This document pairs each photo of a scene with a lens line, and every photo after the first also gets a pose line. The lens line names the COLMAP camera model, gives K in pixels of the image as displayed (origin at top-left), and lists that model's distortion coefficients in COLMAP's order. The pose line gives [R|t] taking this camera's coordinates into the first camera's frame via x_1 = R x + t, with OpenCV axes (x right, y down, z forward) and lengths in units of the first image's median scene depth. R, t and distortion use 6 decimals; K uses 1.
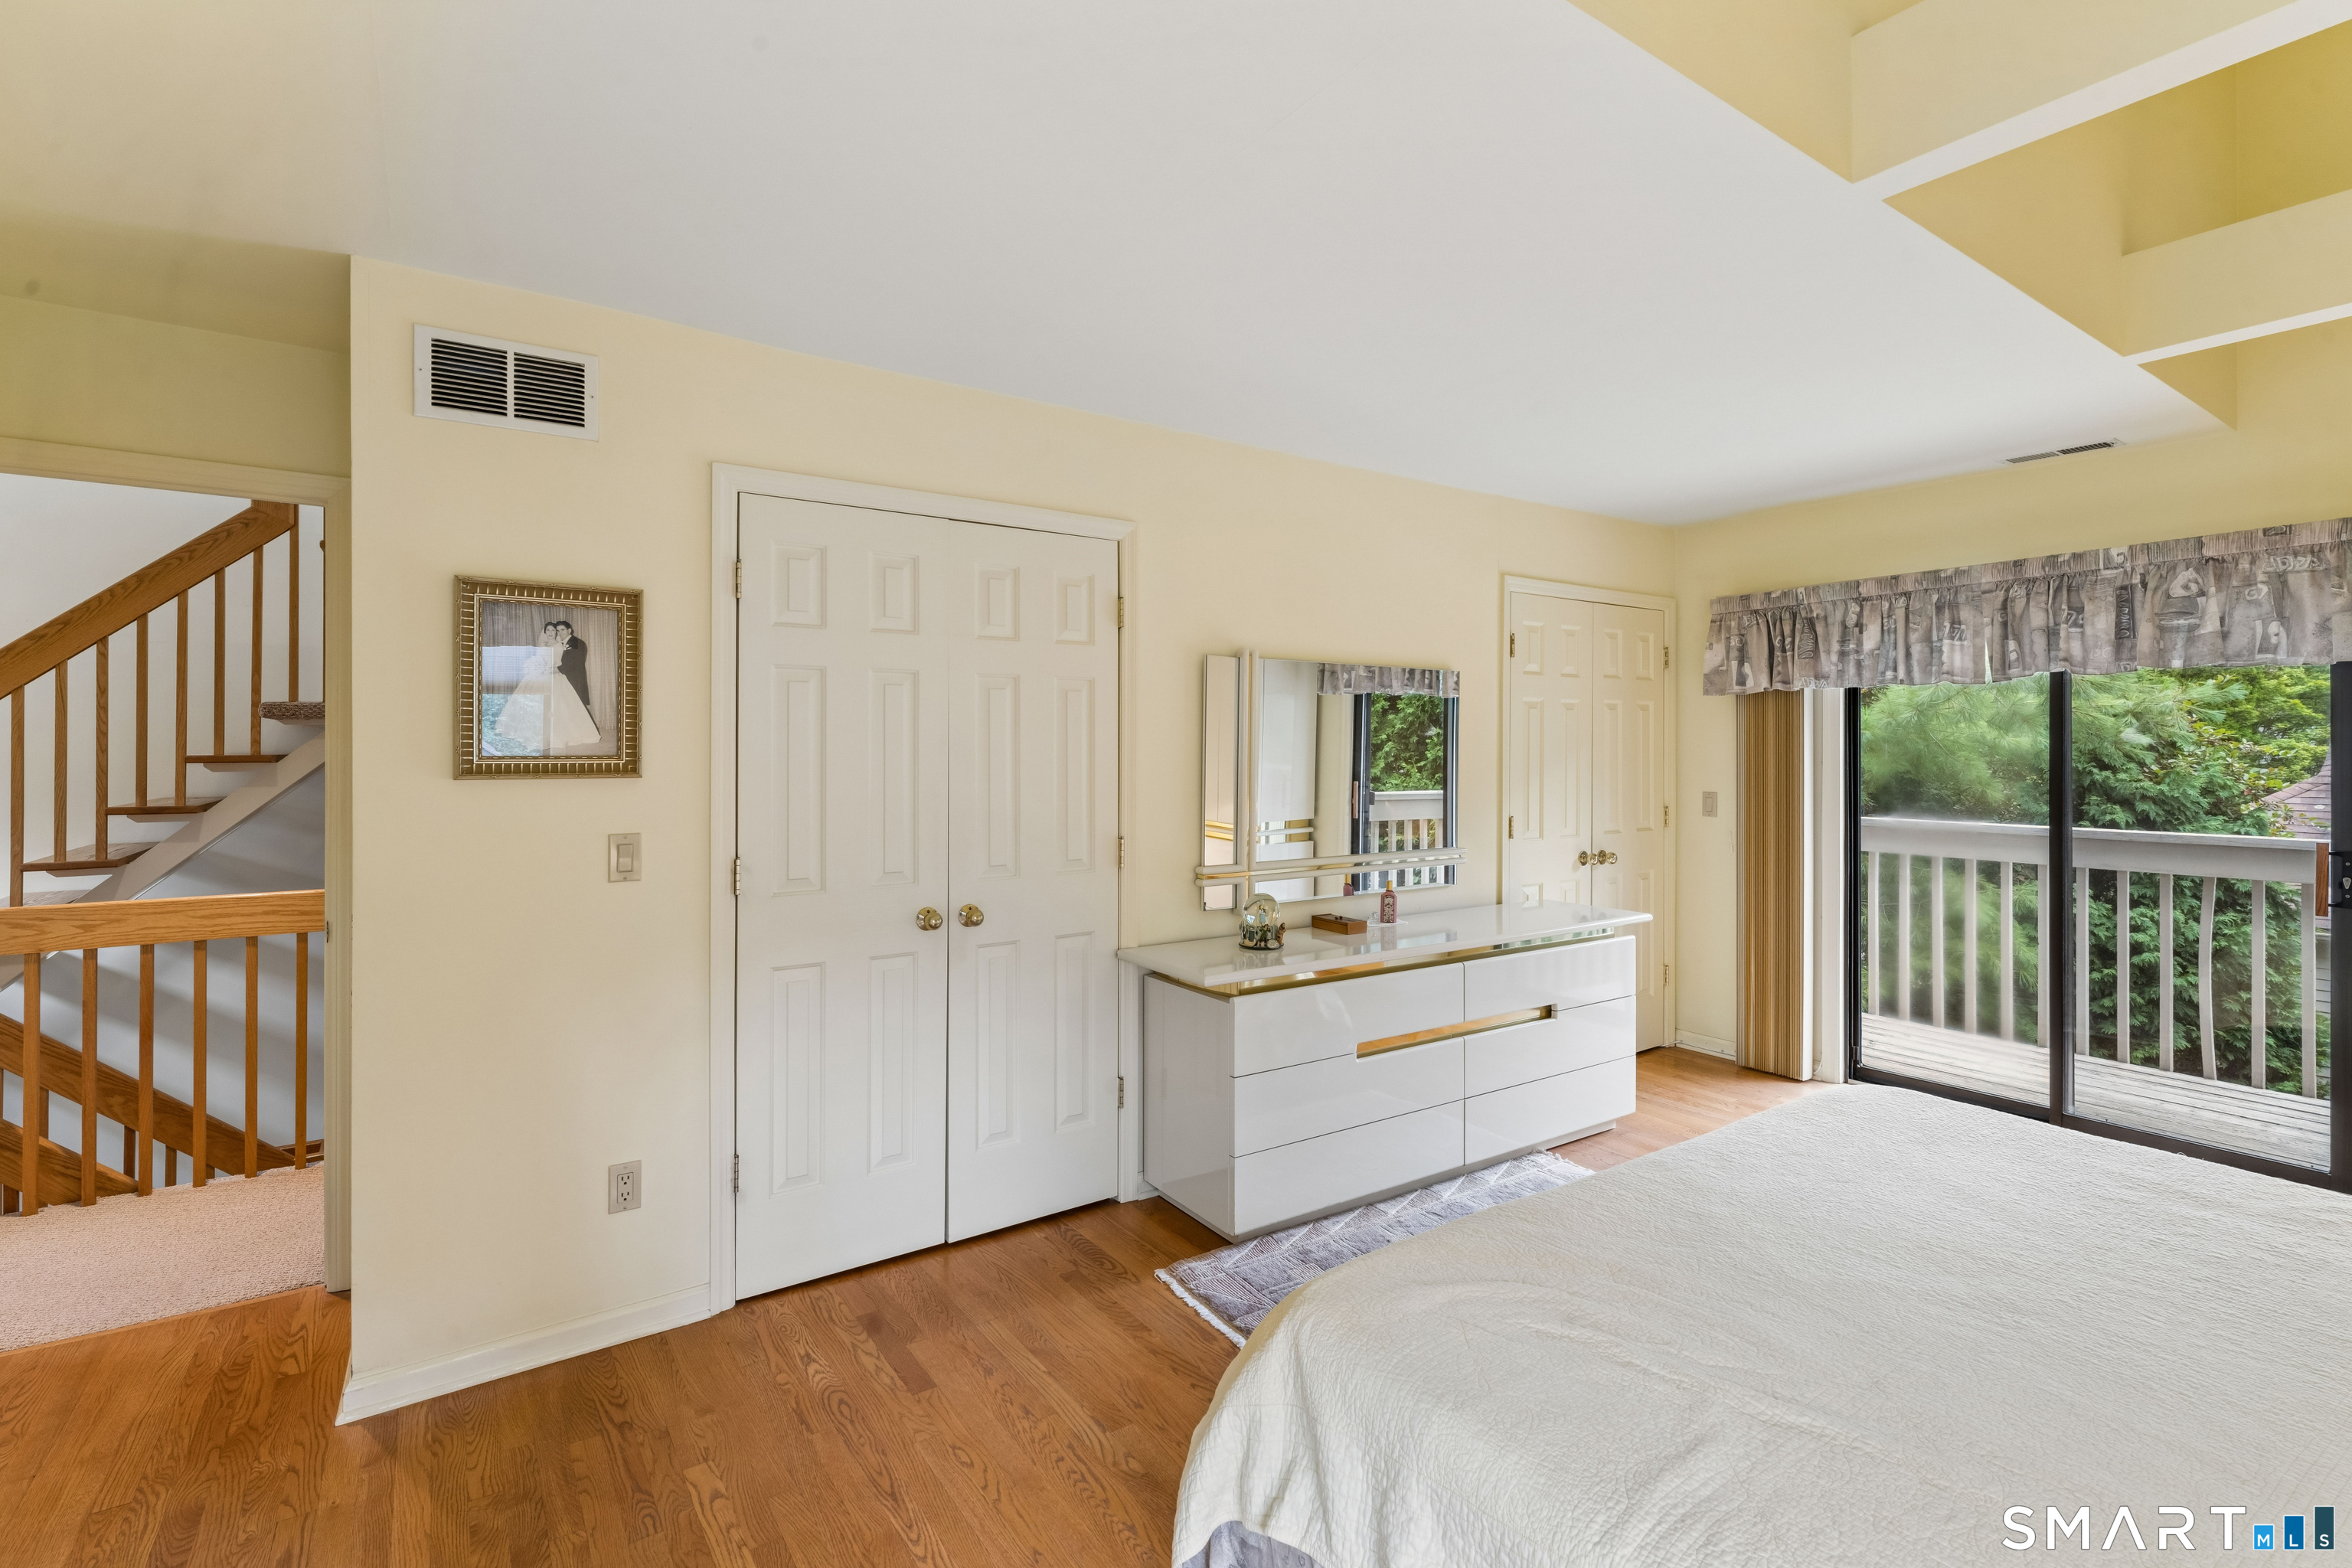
lens RADIAL K [[1082.2, 0, 1157.4], [0, 1082.2, 747.7], [0, 0, 1]] dist [-0.002960, -0.000370]
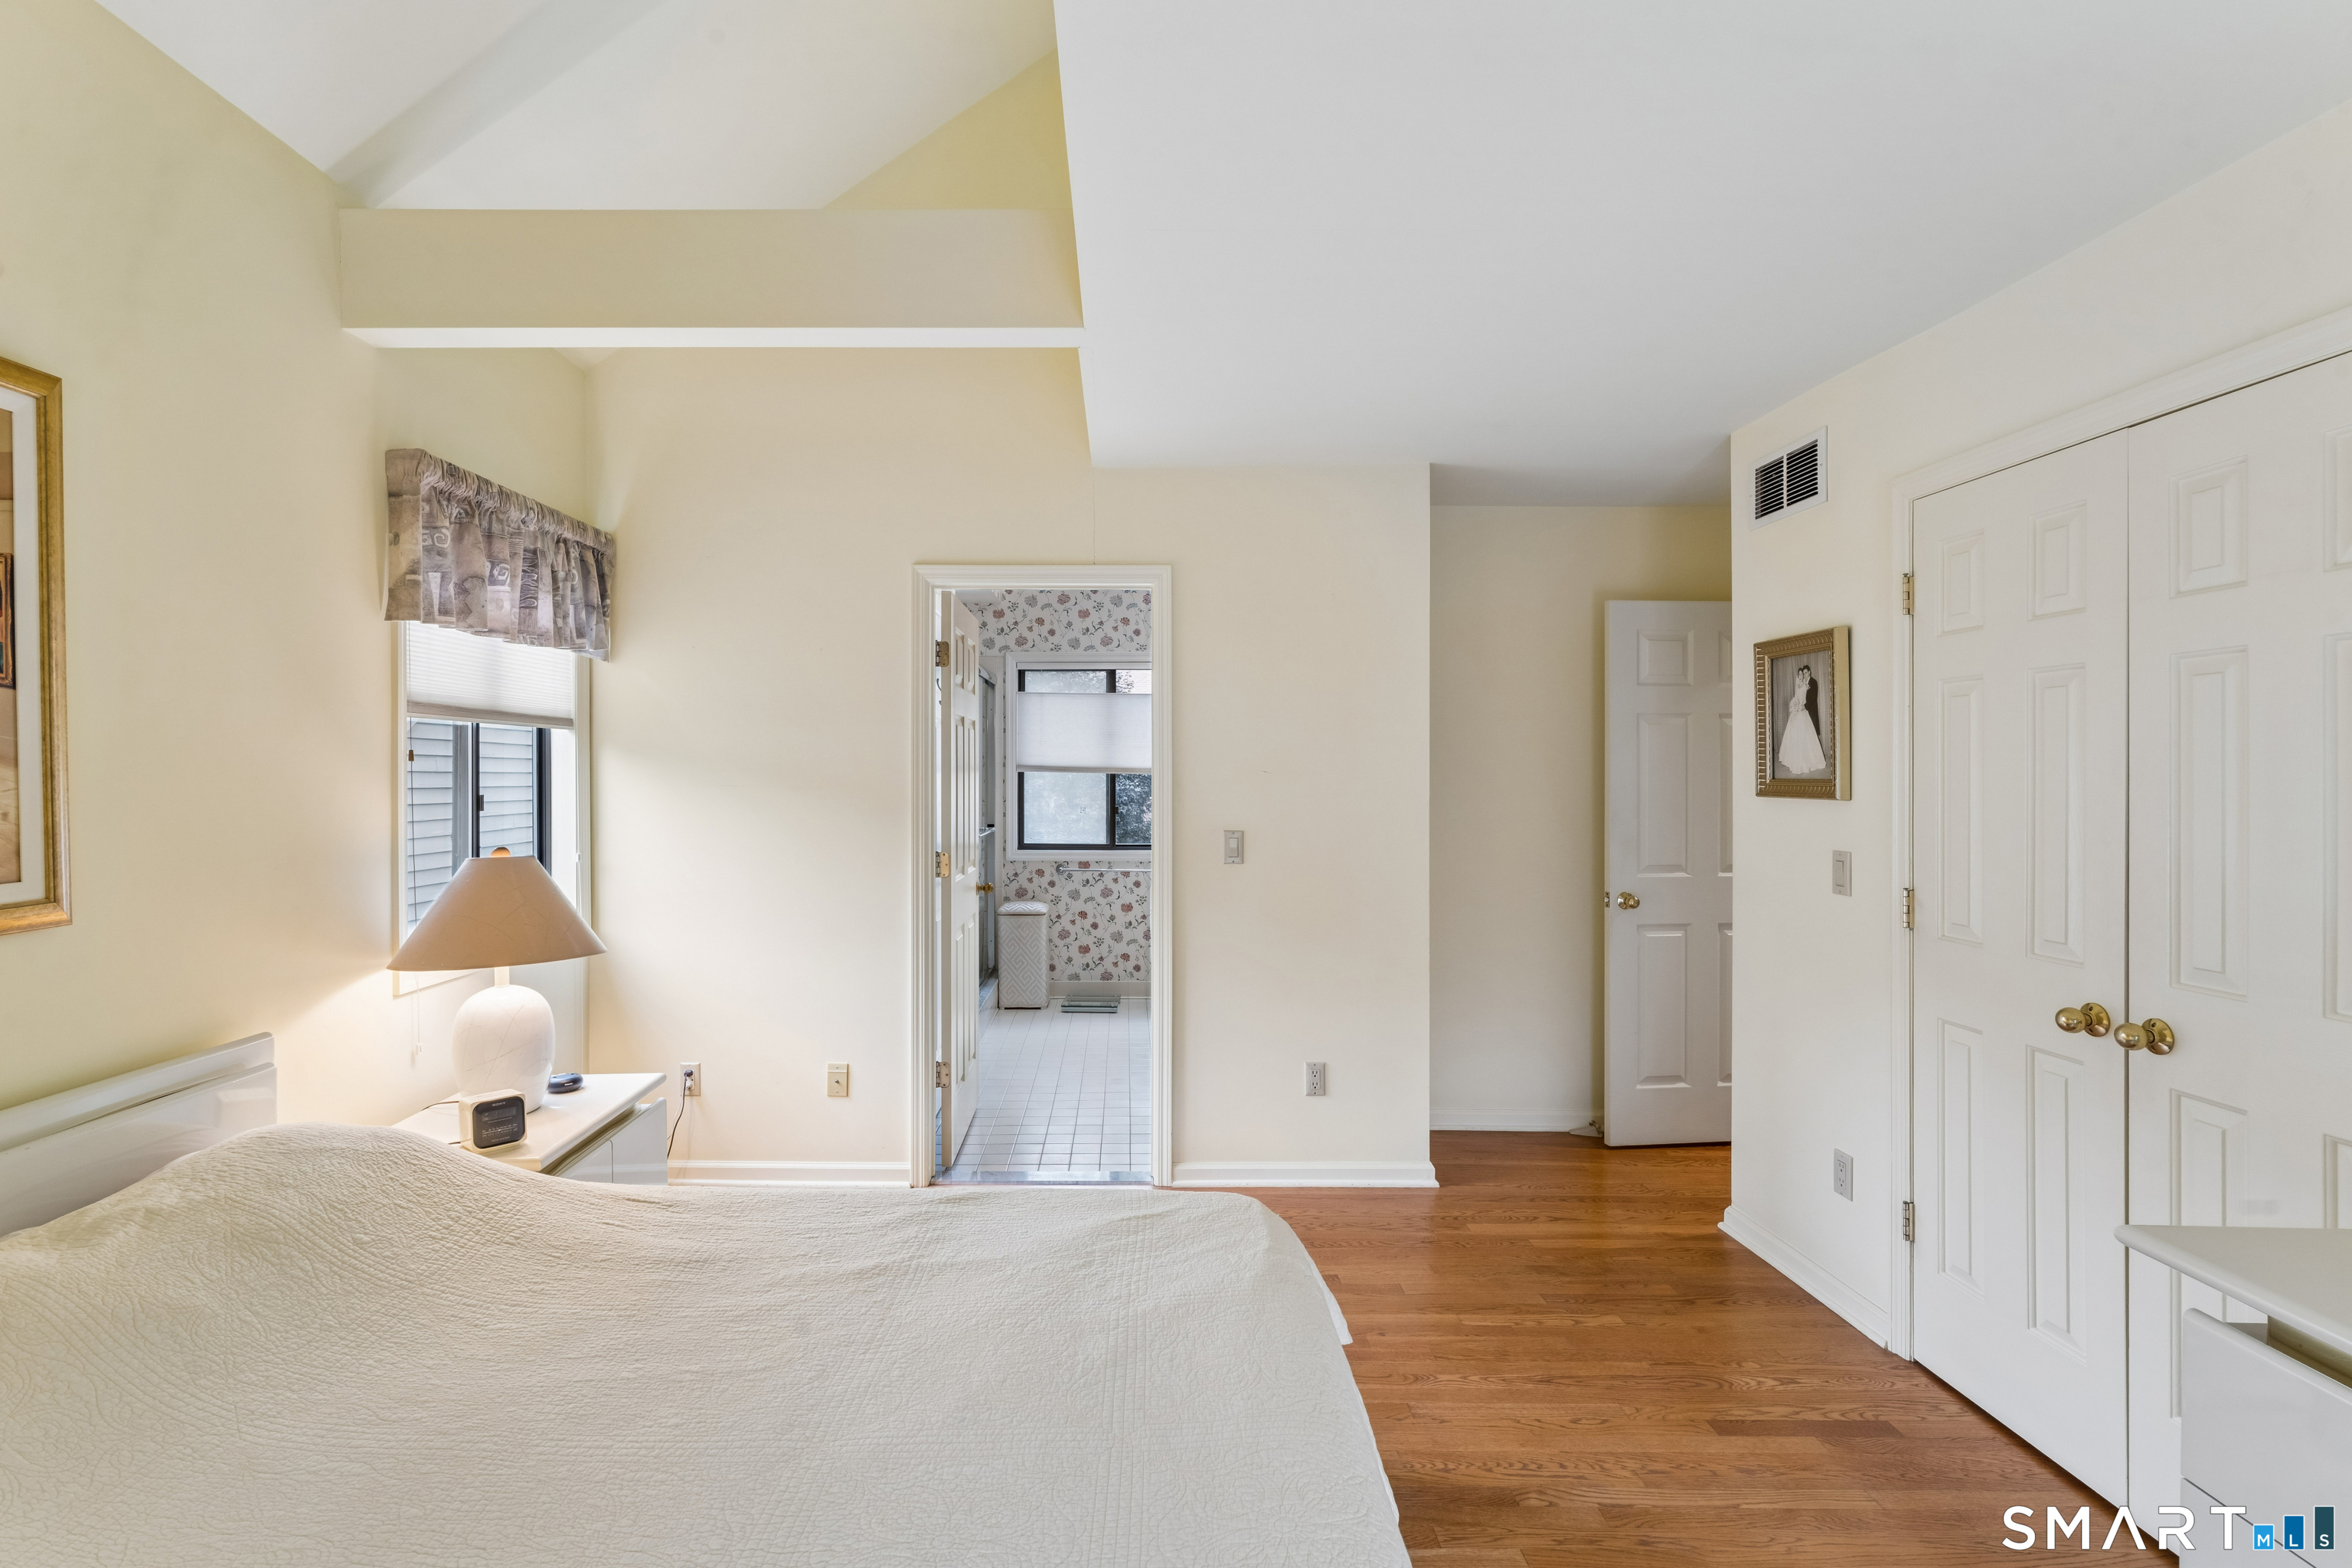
lens RADIAL K [[1082.2, 0, 1165.5], [0, 1082.2, 774.8], [0, 0, 1]] dist [-0.002960, -0.000370]
pose [[-0.524350, 0.001493, -0.851502, 0.825740], [-0.000439, 0.999998, 0.002024, 0.000348], [0.851503, 0.001436, -0.524348, 1.024278]]
